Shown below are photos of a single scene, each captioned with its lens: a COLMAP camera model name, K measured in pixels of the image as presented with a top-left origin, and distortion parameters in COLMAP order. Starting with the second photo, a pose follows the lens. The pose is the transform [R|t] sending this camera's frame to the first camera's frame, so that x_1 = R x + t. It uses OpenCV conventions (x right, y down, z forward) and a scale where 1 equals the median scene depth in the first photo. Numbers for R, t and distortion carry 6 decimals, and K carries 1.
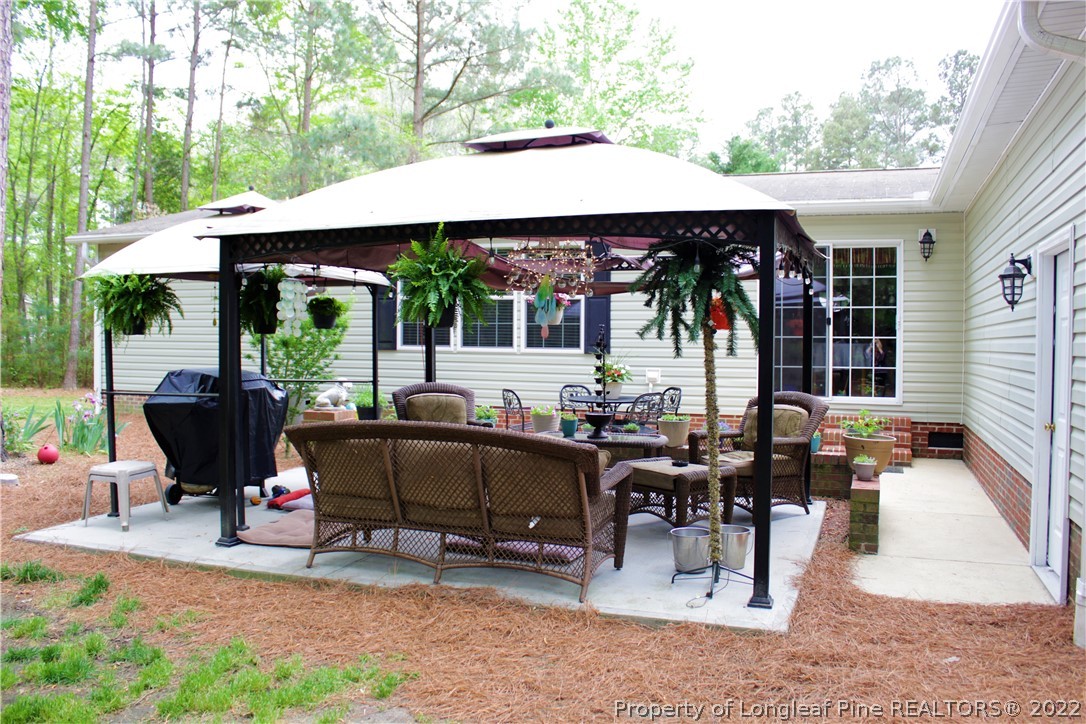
lens RADIAL K [[924.6, 0, 542.9], [0, 924.6, 349.0], [0, 0, 1]] dist [-0.164786, 0.158237]
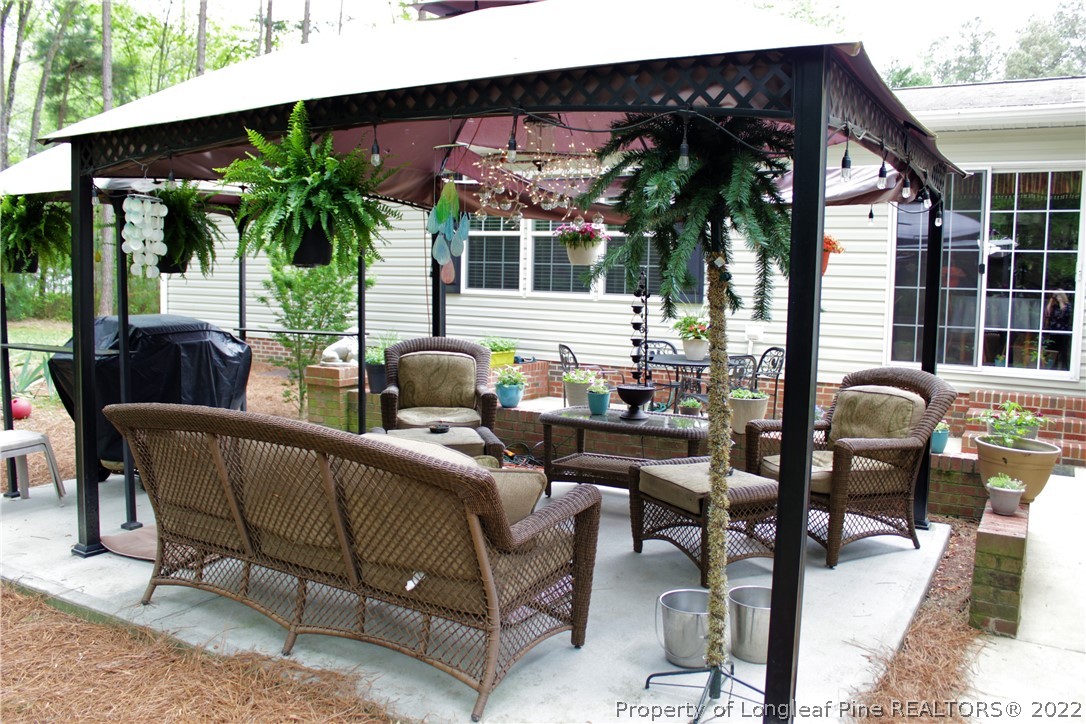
lens RADIAL K [[910.0, 0, 539.1], [0, 910.0, 356.0], [0, 0, 1]] dist [-0.158426, 0.141840]
pose [[0.983364, 0.030202, -0.179118, 0.123520], [-0.017515, 0.997251, 0.071998, -0.005924], [0.180800, -0.067663, 0.981190, 0.297998]]
